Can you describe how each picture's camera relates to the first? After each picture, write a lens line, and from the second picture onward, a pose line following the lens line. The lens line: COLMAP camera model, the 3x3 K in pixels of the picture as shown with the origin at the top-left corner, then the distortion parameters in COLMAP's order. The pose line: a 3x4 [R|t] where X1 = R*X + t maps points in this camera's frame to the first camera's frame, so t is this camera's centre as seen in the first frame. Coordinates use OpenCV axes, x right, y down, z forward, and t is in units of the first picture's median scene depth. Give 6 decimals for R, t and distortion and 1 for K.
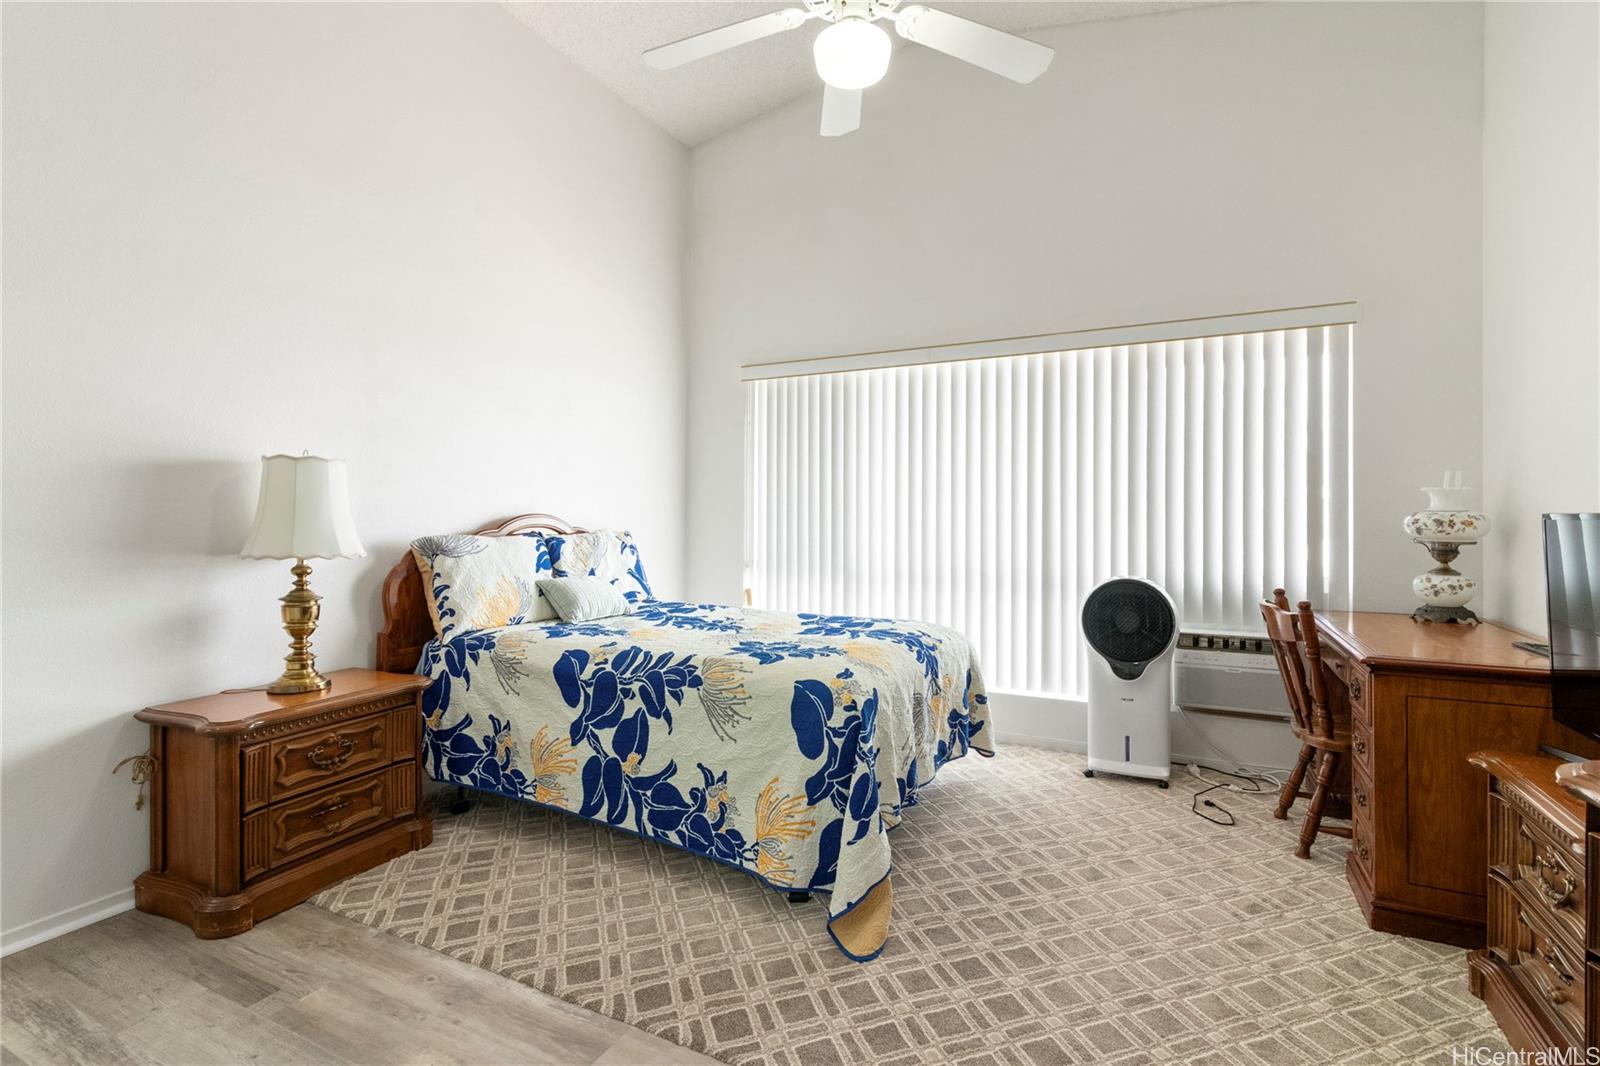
lens RADIAL K [[760.1, 0, 798.5], [0, 760.1, 519.8], [0, 0, 1]] dist [-0.003054, 0.000163]
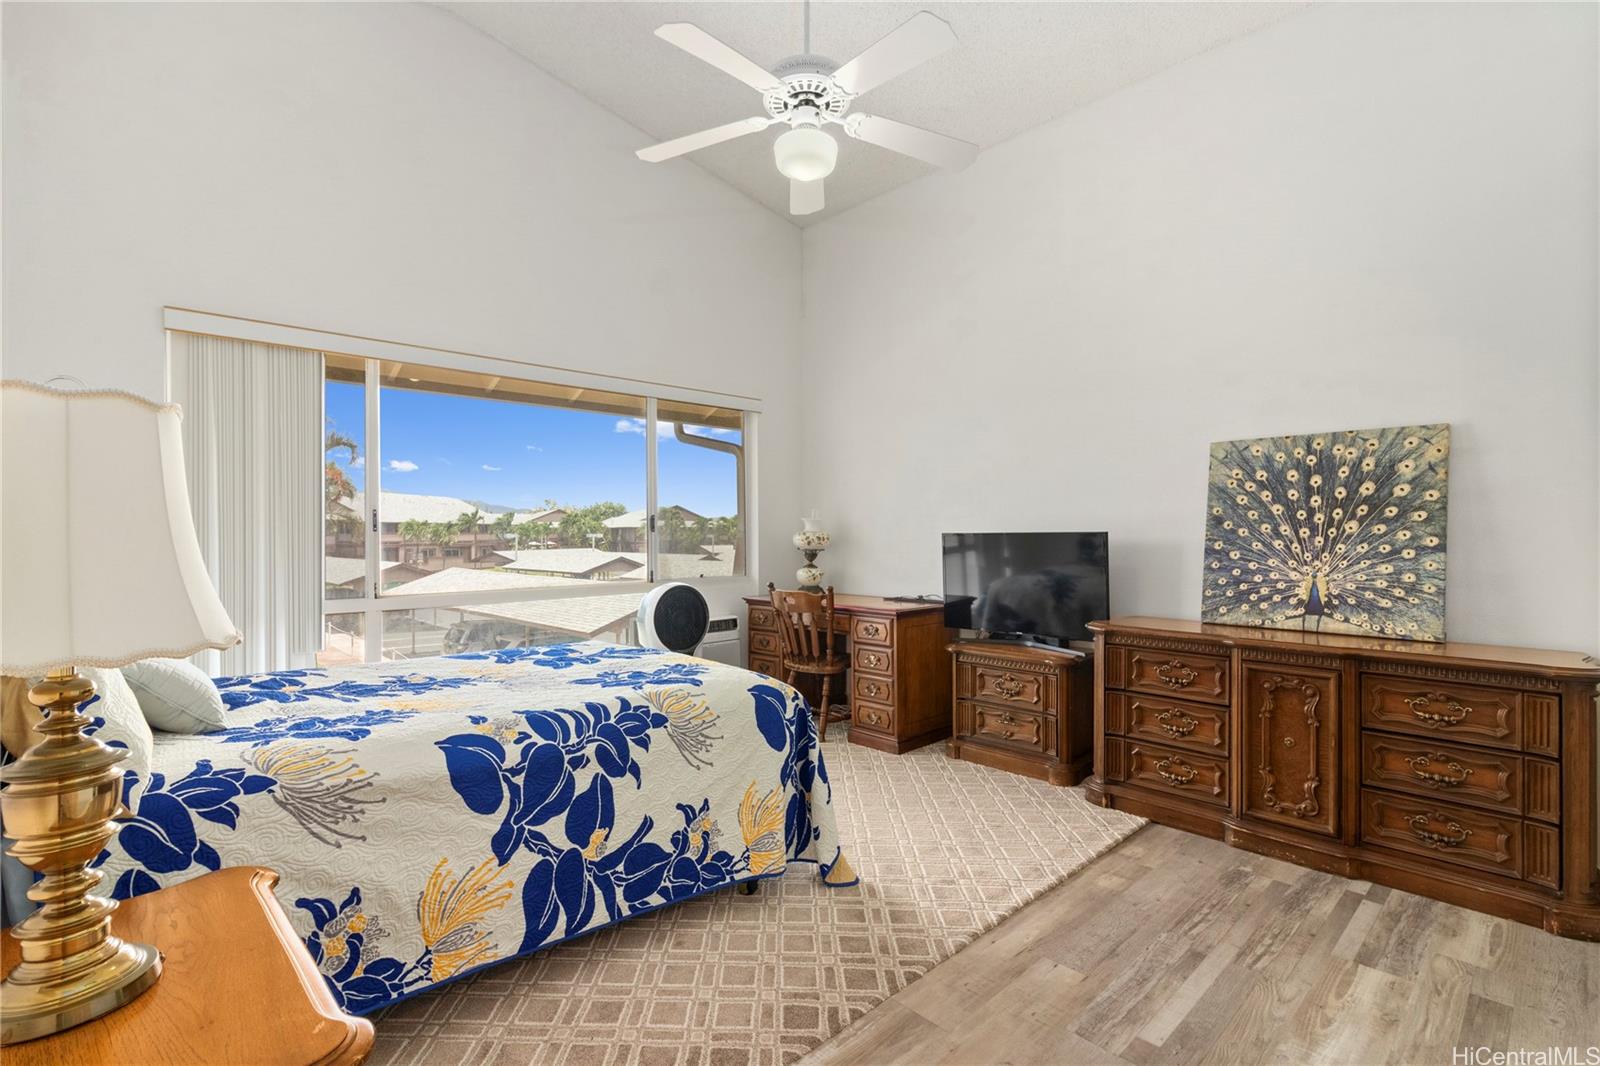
lens RADIAL K [[743.9, 0, 800.0], [0, 743.9, 533.0], [0, 0, 1]] dist [-0.002478, -0.000622]
pose [[0.320913, -0.002440, 0.947105, -0.909565], [0.002193, 0.999996, 0.001833, -0.012740], [-0.947106, 0.001489, 0.320917, 0.543556]]
